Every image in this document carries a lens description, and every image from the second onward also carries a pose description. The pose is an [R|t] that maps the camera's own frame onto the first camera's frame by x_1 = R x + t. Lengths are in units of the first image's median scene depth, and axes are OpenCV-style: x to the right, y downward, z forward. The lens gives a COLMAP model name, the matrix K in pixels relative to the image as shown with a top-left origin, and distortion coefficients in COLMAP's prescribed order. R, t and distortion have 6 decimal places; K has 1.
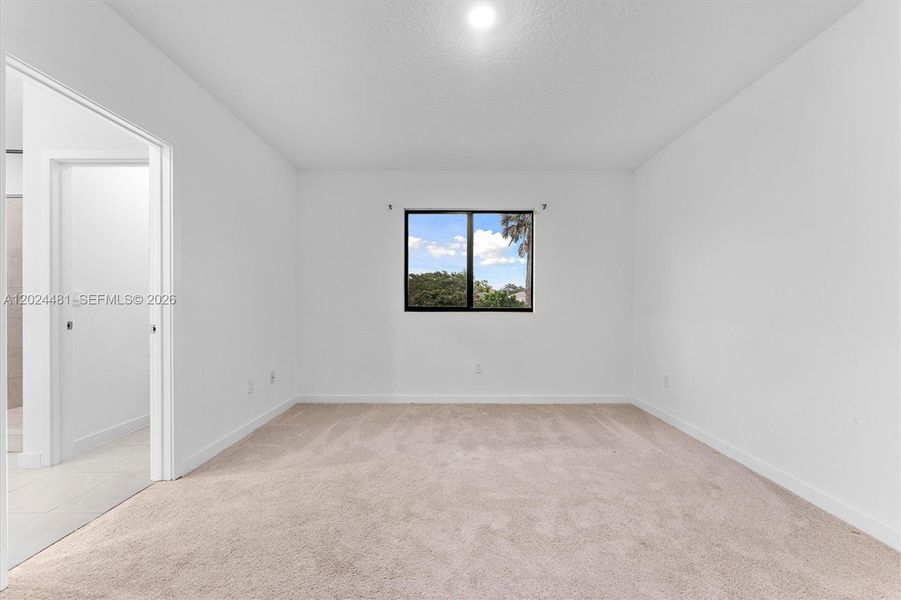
lens RADIAL K [[359.6, 0, 449.8], [0, 359.6, 306.3], [0, 0, 1]] dist [0.003558, -0.000643]
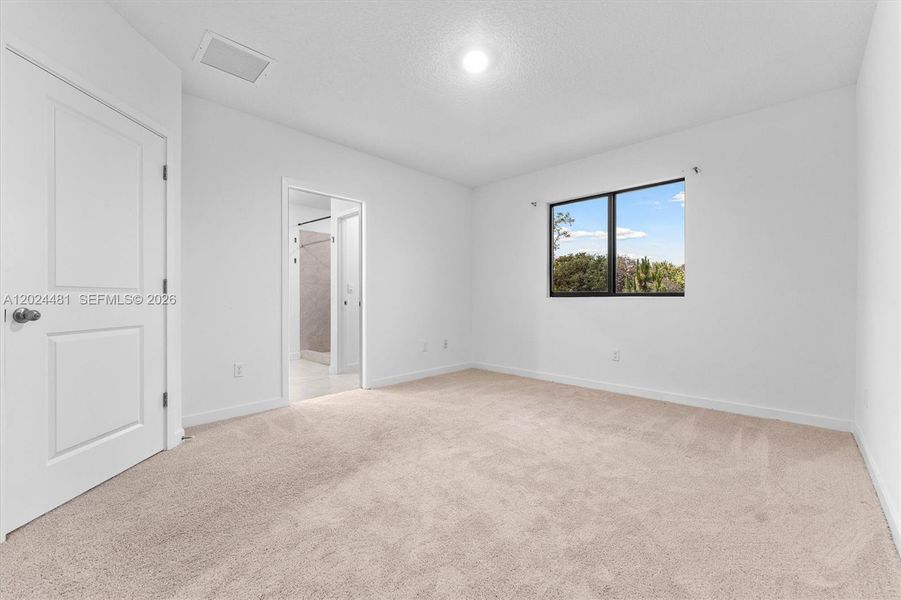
lens RADIAL K [[359.6, 0, 446.4], [0, 359.6, 300.3], [0, 0, 1]] dist [0.003558, -0.000643]
pose [[0.723929, 0.003355, -0.689866, 0.582433], [0.001795, 0.999976, 0.006746, 0.024755], [0.689872, -0.006122, 0.723906, -0.010399]]
